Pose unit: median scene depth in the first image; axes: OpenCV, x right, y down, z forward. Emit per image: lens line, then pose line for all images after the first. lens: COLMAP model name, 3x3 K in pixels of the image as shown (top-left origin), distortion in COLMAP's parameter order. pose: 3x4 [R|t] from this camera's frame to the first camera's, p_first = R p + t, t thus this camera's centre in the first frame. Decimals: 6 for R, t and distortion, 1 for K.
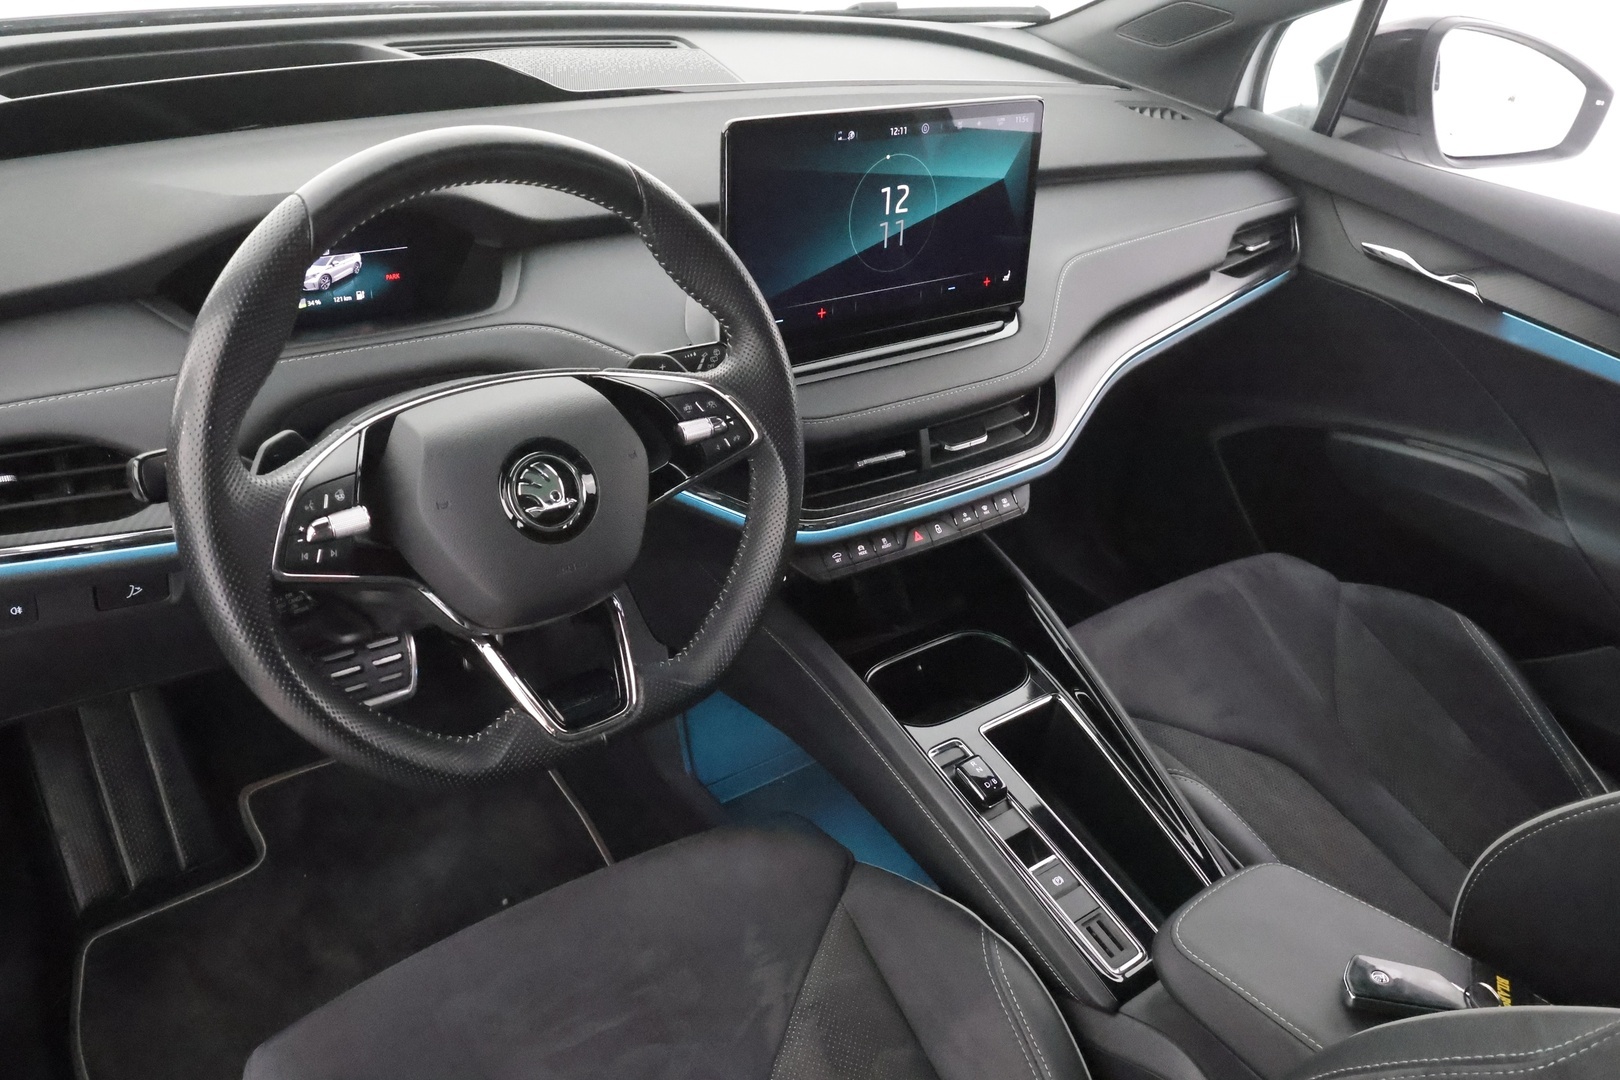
lens RADIAL K [[1362.3, 0, 747.6], [0, 1362.3, 540.1], [0, 0, 1]] dist [-0.002297, -0.001260]
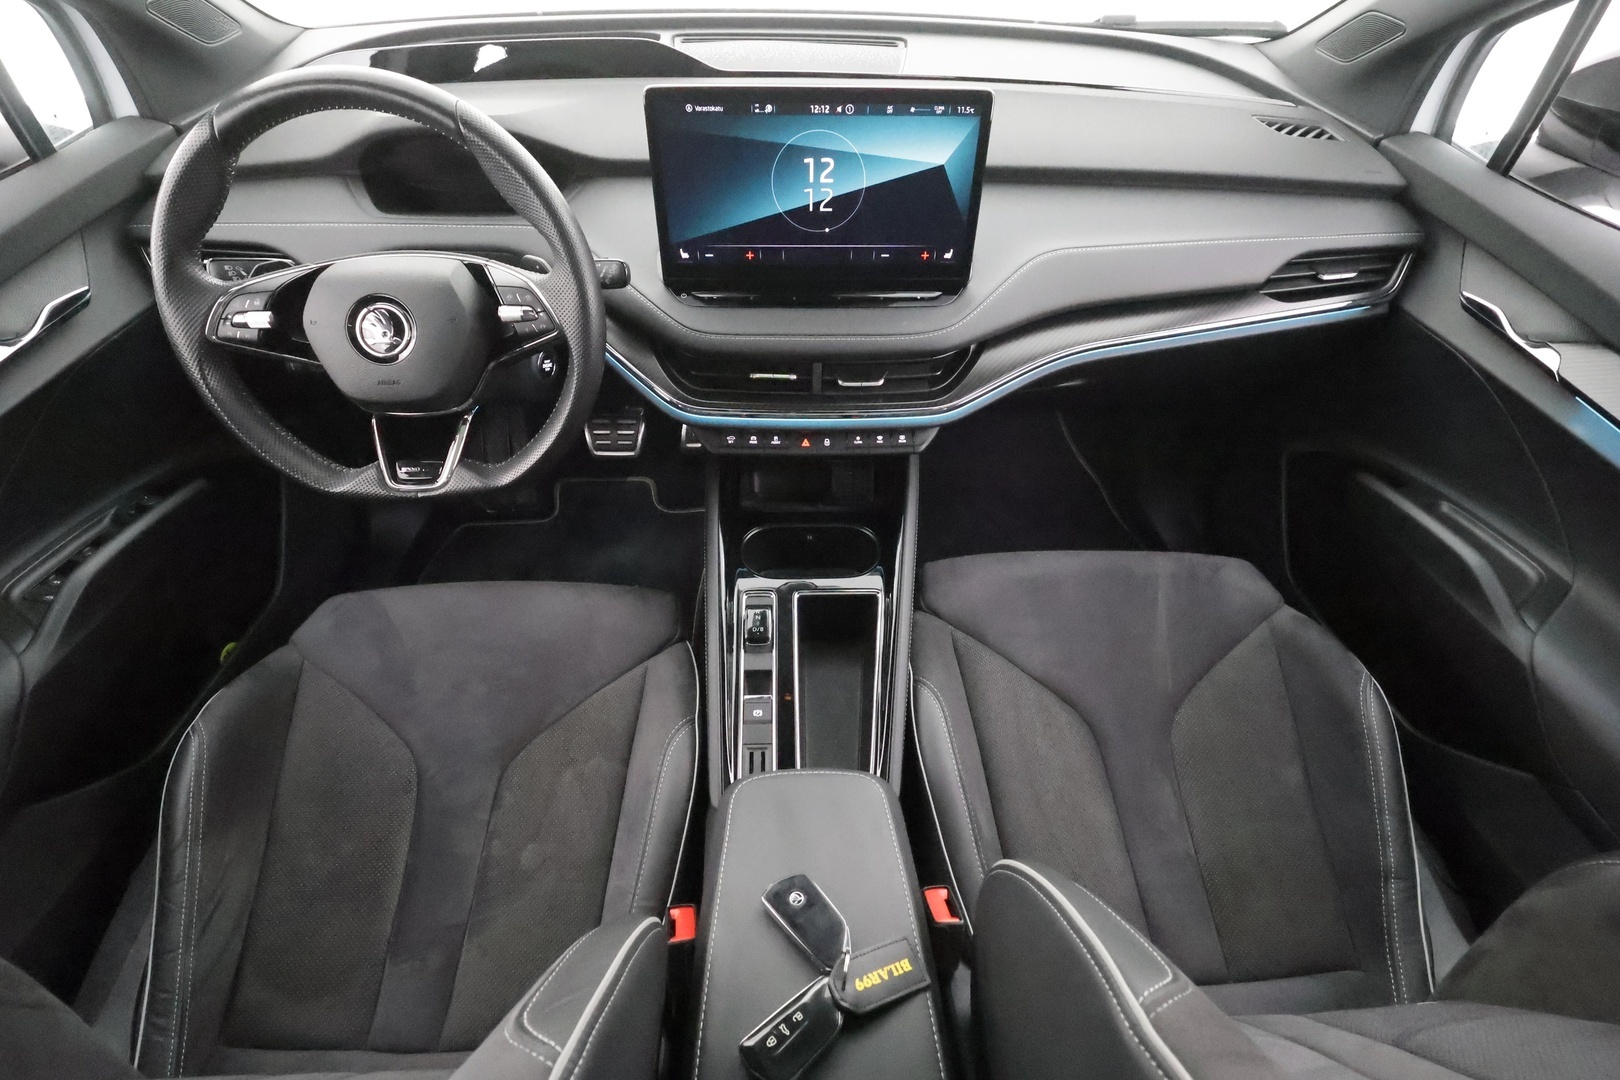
lens RADIAL K [[773.1, 0, 810.0], [0, 773.1, 540.0], [0, 0, 1]] dist [-0.001500, -0.001144]
pose [[0.803978, 0.340611, -0.487445, 0.495529], [-0.240244, 0.935878, 0.257710, -0.102553], [0.543969, -0.090088, 0.834256, 0.340421]]
